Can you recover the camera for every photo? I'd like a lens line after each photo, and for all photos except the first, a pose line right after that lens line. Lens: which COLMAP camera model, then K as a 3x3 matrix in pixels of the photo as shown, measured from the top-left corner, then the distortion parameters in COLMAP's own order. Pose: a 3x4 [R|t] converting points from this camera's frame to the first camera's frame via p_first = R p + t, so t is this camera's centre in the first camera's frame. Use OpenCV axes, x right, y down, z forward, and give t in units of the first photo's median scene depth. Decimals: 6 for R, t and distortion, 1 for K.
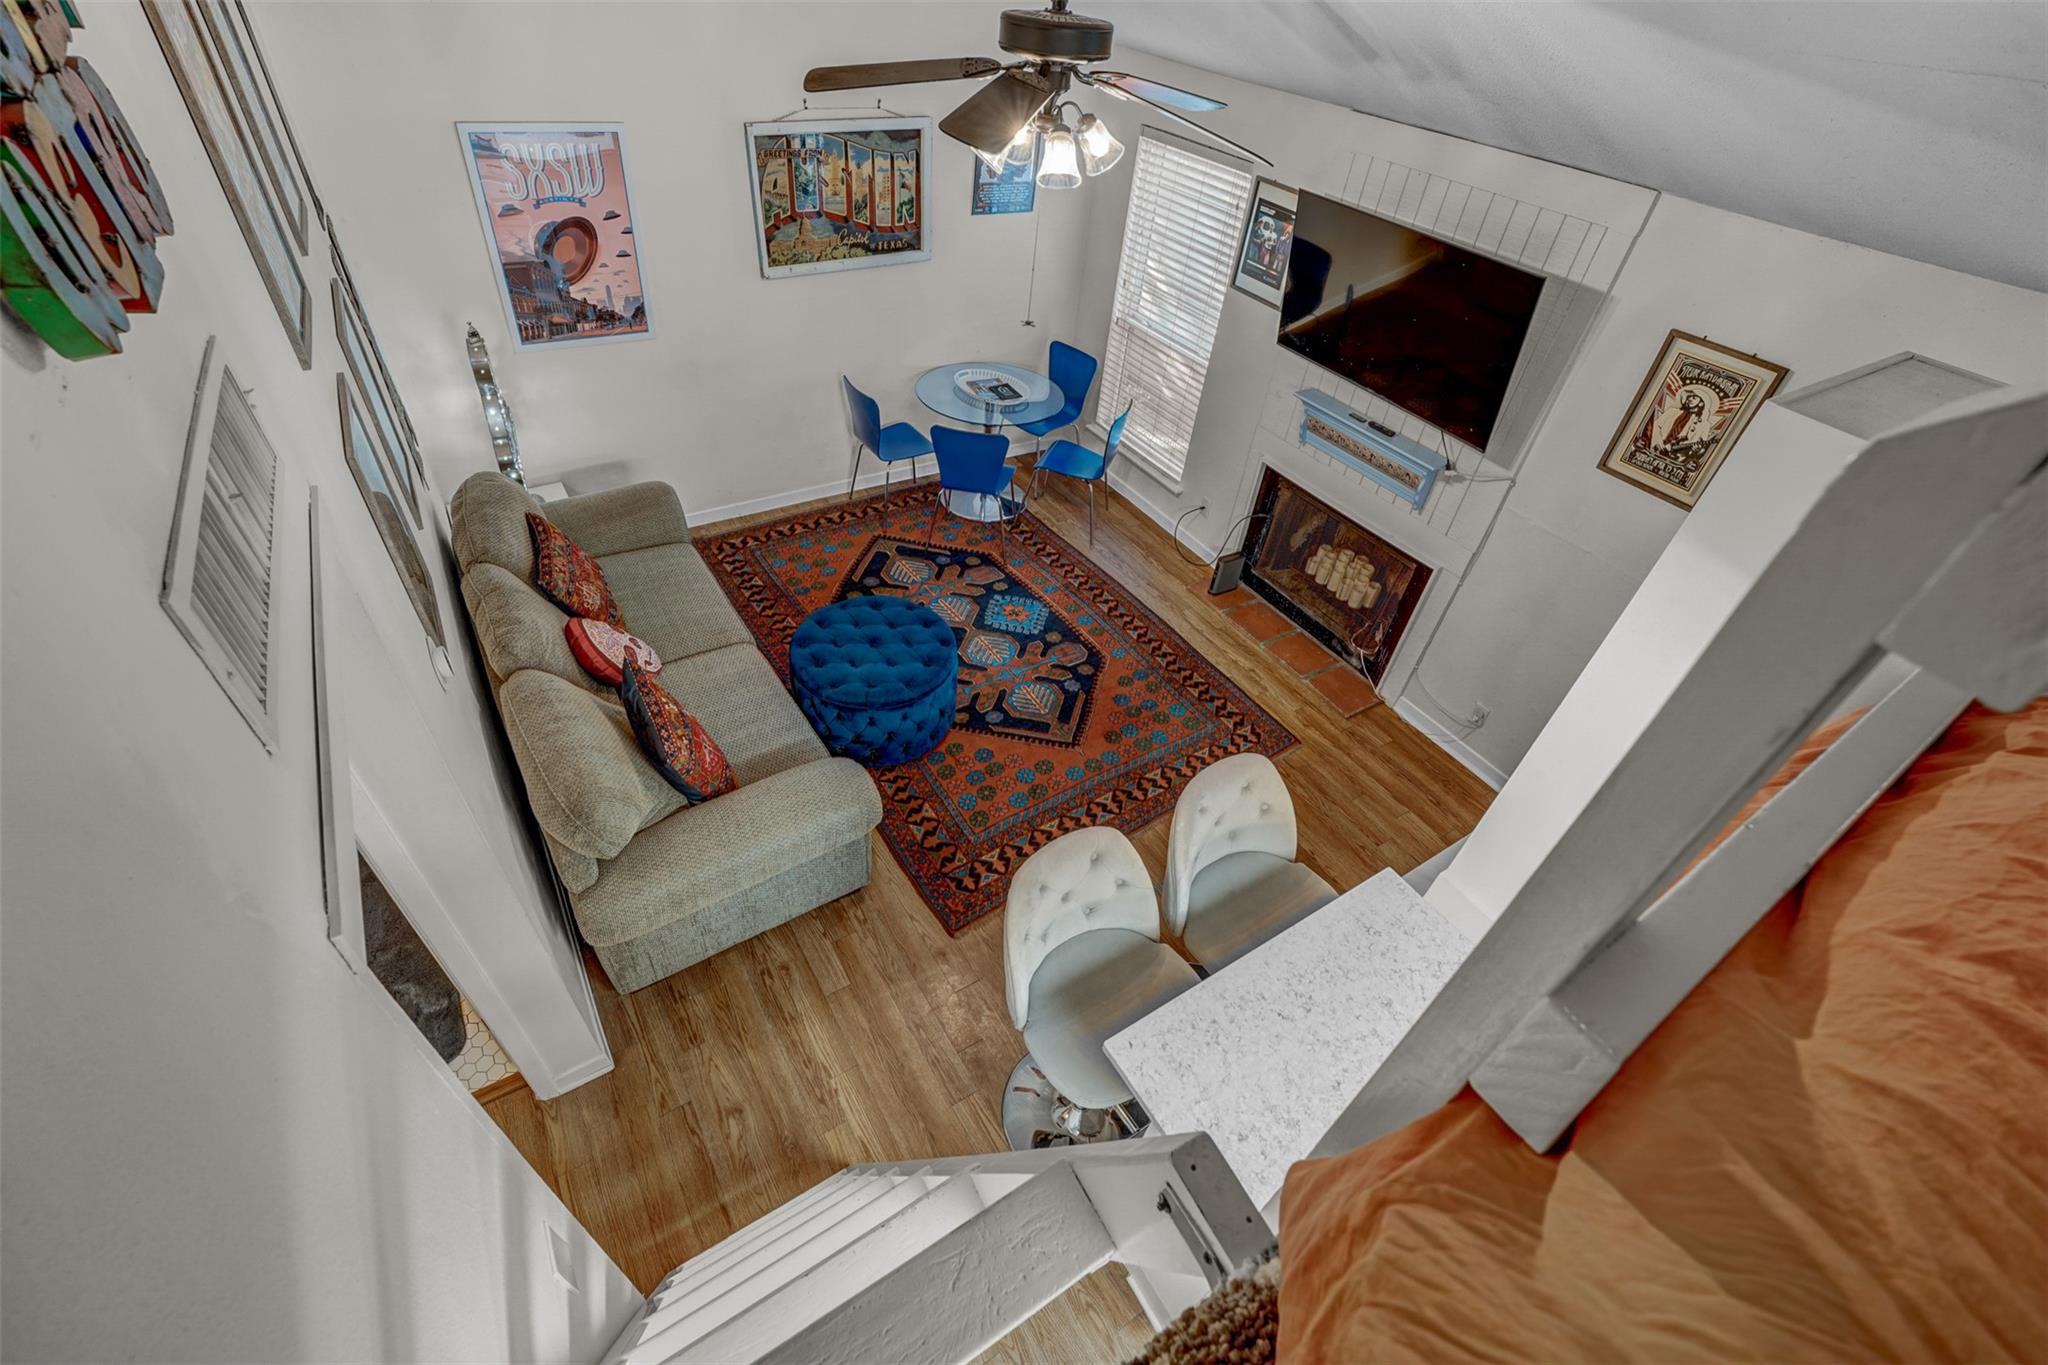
lens RADIAL K [[870.3, 0, 1020.4], [0, 870.3, 675.0], [0, 0, 1]] dist [-0.019804, -0.000034]
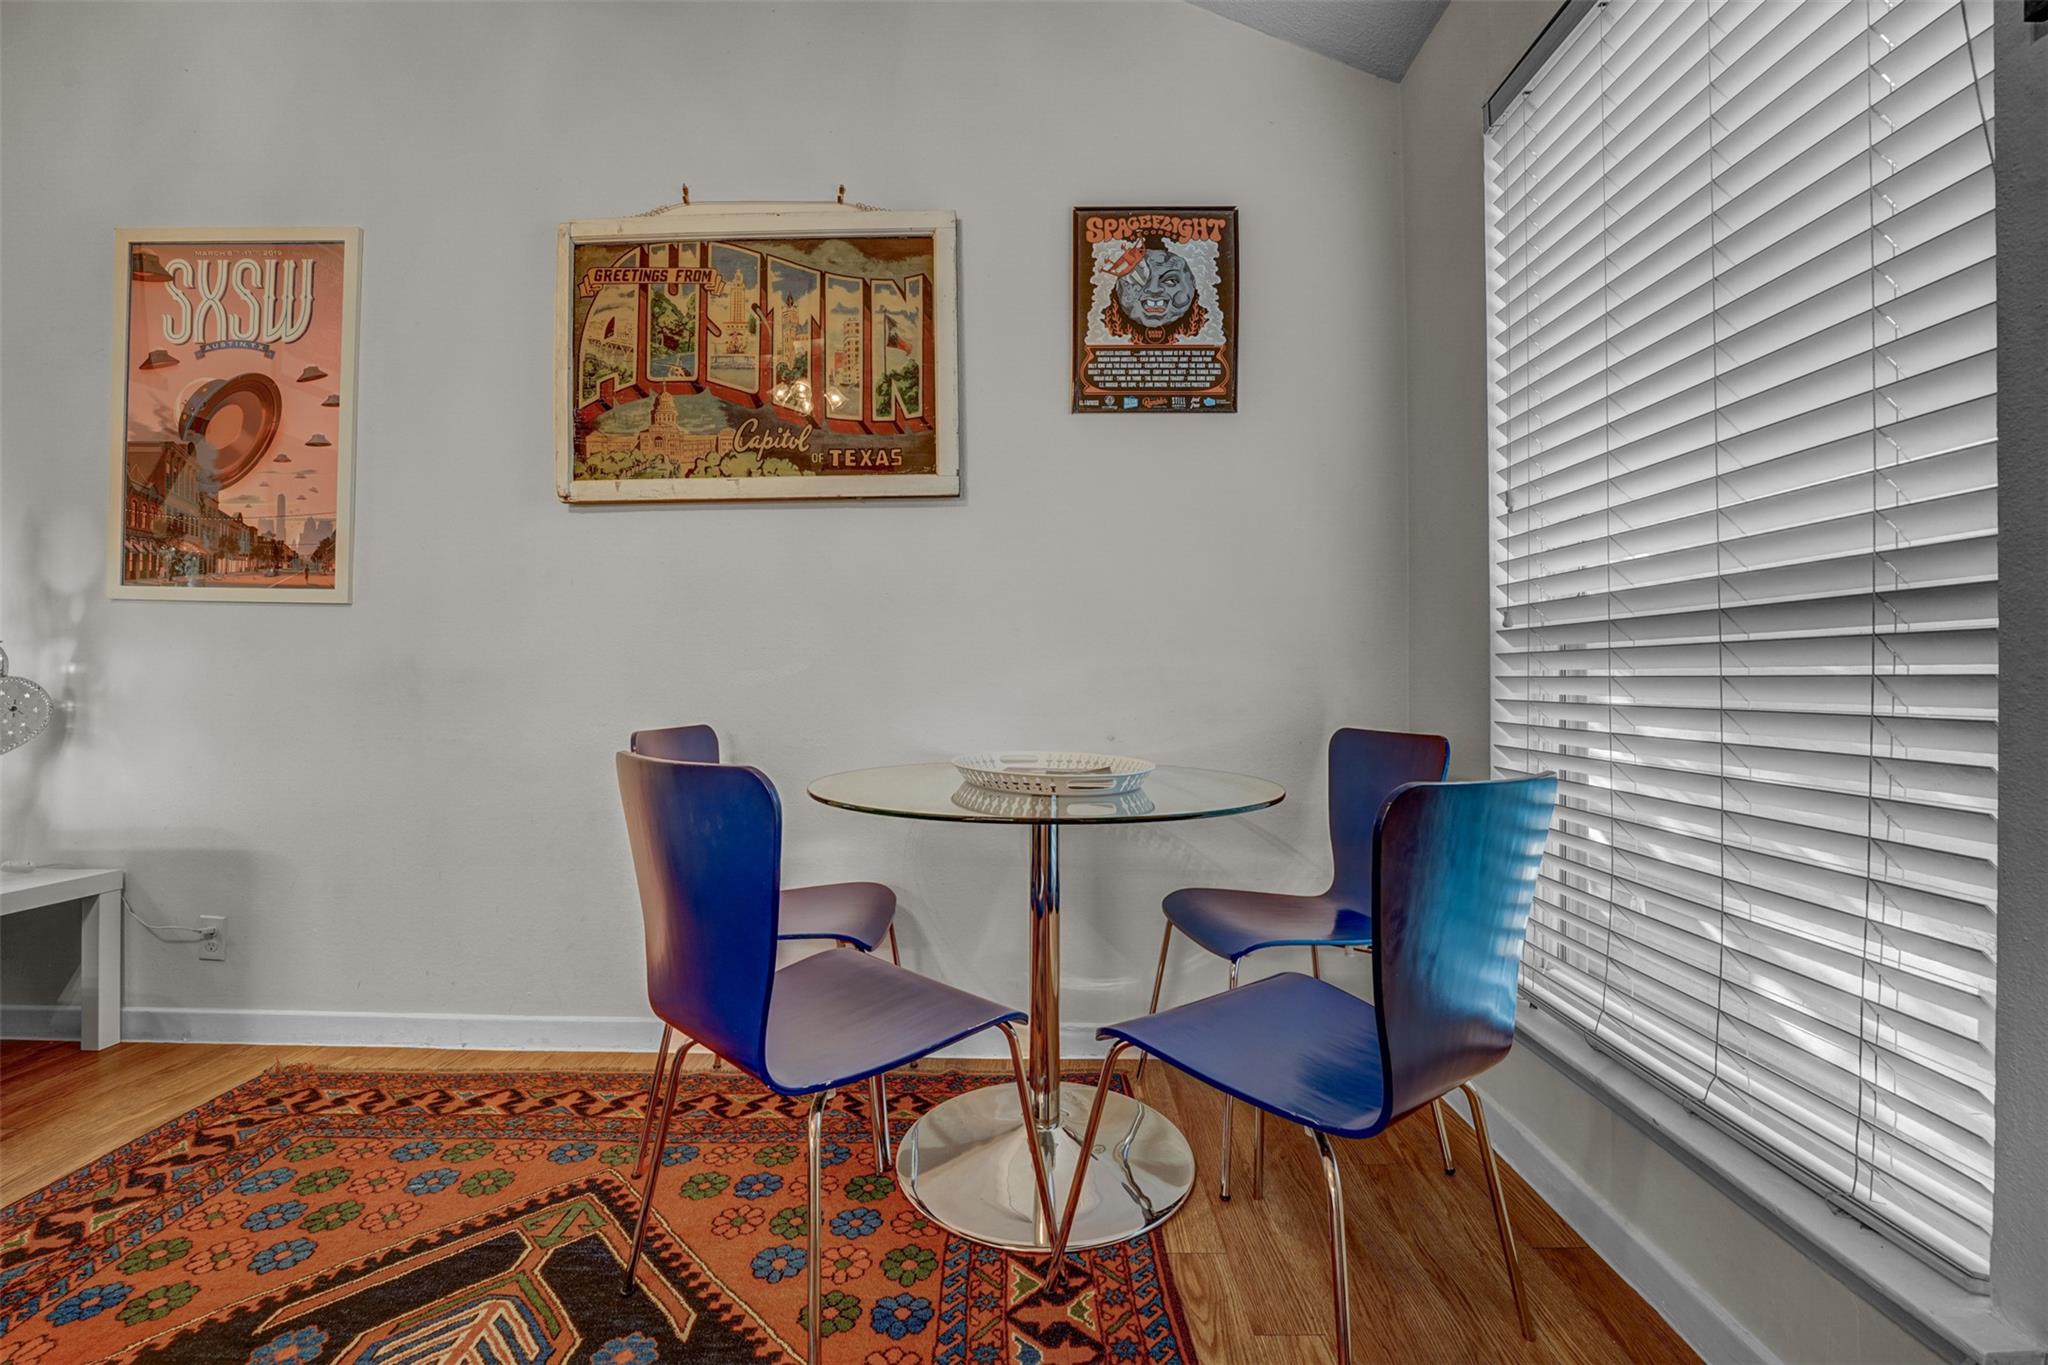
lens RADIAL K [[828.0, 0, 1018.9], [0, 828.0, 678.5], [0, 0, 1]] dist [-0.034060, 0.005496]
pose [[0.833037, -0.089294, -0.545963, 0.149917], [-0.308688, 0.743942, -0.592674, -0.196413], [0.459087, 0.662251, 0.592167, 0.914977]]
